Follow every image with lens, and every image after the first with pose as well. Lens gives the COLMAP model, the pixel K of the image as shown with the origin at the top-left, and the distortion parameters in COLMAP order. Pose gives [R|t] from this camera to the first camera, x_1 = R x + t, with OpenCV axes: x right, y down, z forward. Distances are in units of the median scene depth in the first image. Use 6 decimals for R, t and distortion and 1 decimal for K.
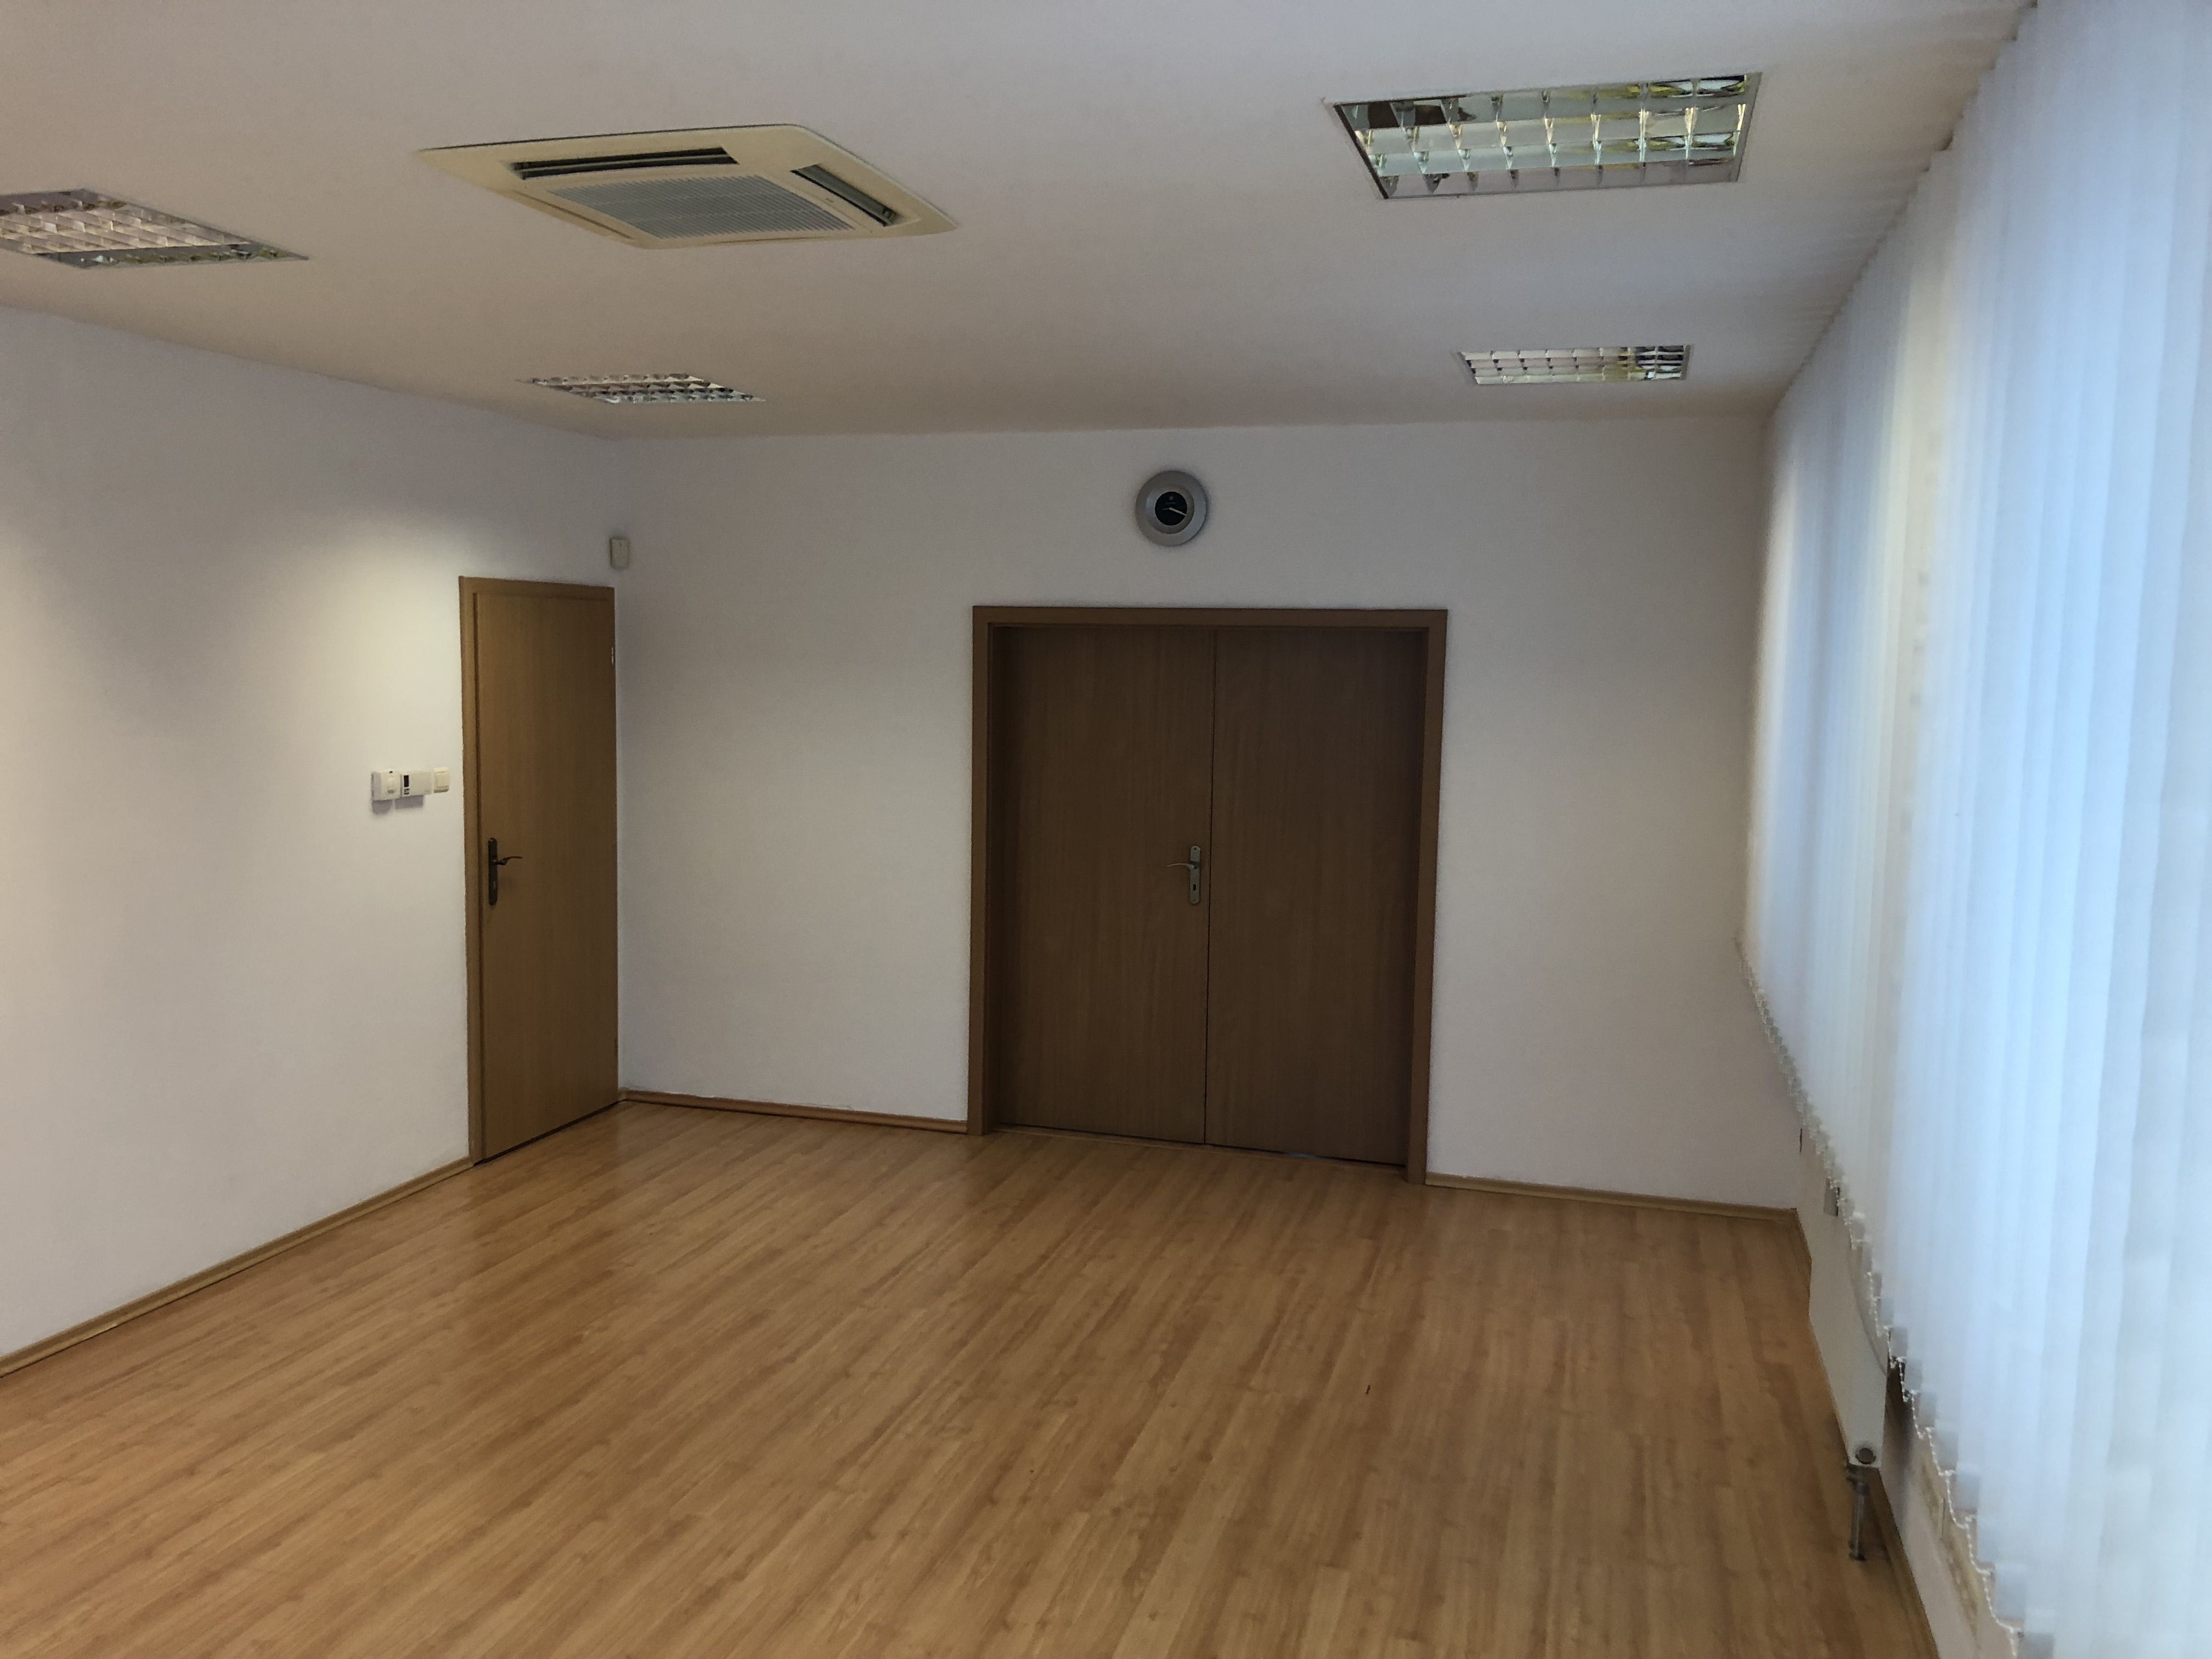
lens RADIAL K [[1827.1, 0, 1111.8], [0, 1827.1, 826.9], [0, 0, 1]] dist [0.068634, -0.093695]
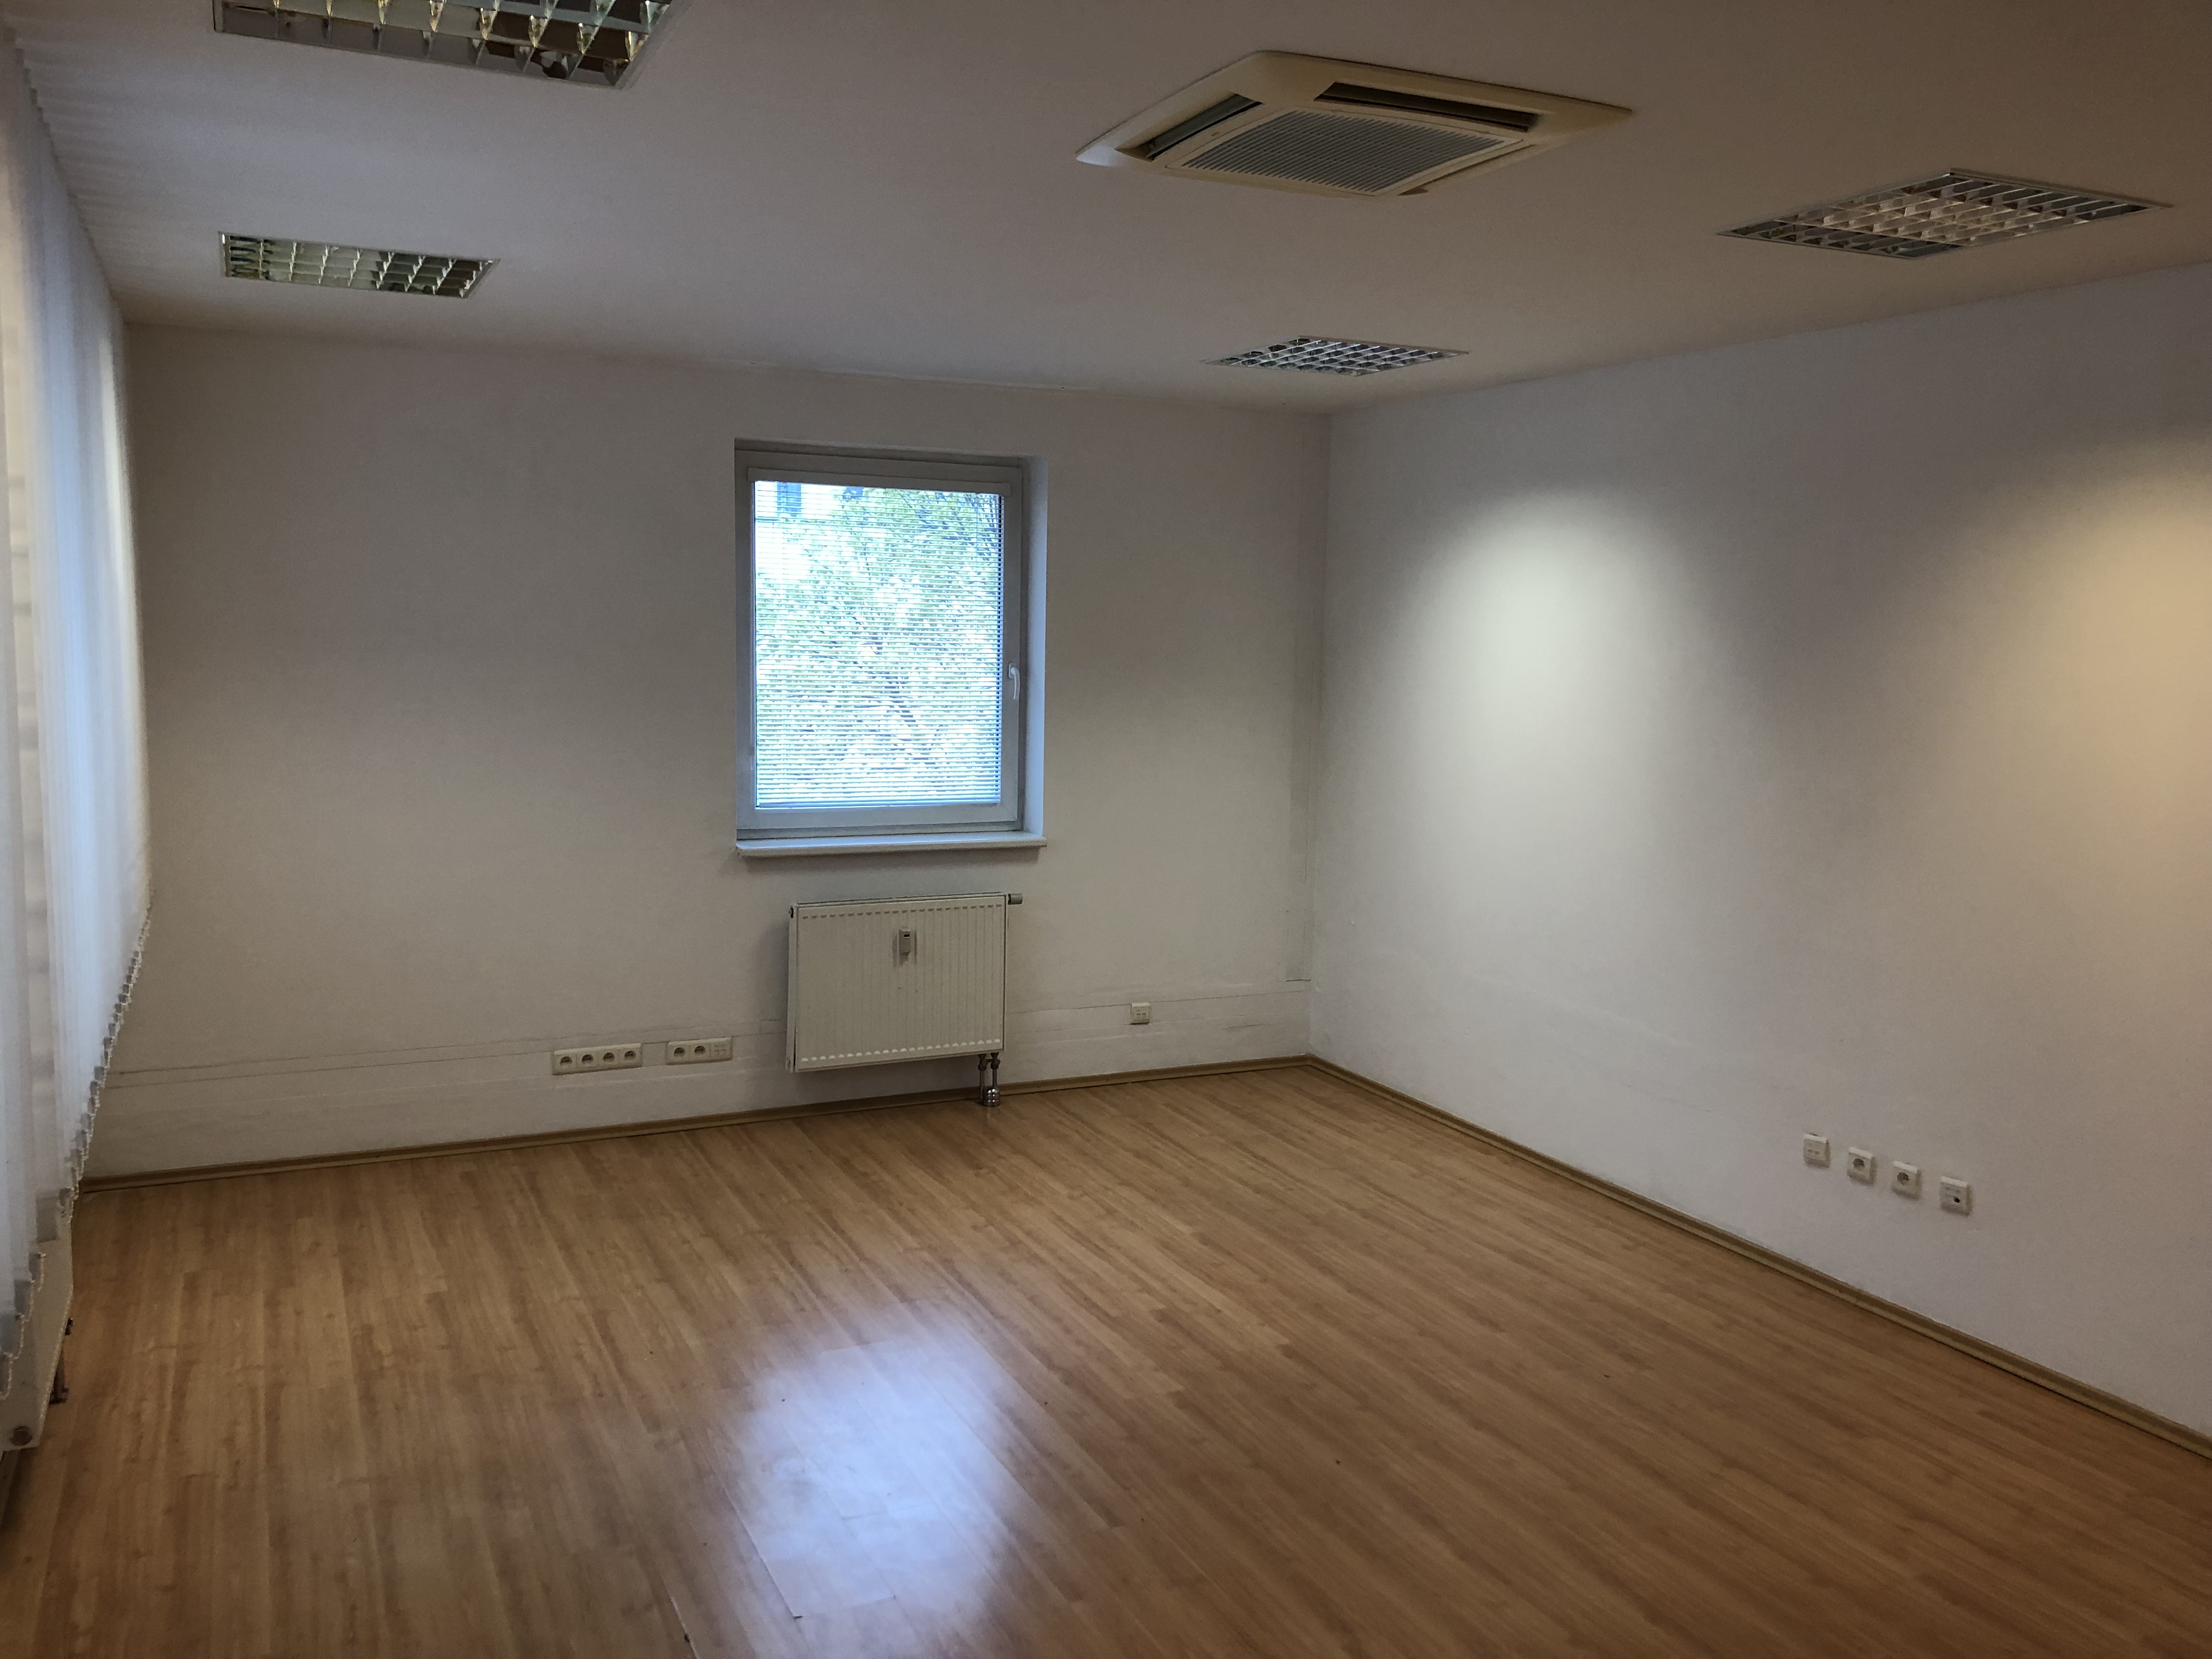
lens RADIAL K [[1827.1, 0, 1111.8], [0, 1827.1, 826.9], [0, 0, 1]] dist [0.068634, -0.093695]
pose [[-0.754126, 0.054222, -0.654487, 0.429632], [-0.082710, 0.980809, 0.176557, -0.133514], [0.651500, 0.187279, -0.735169, 1.443772]]
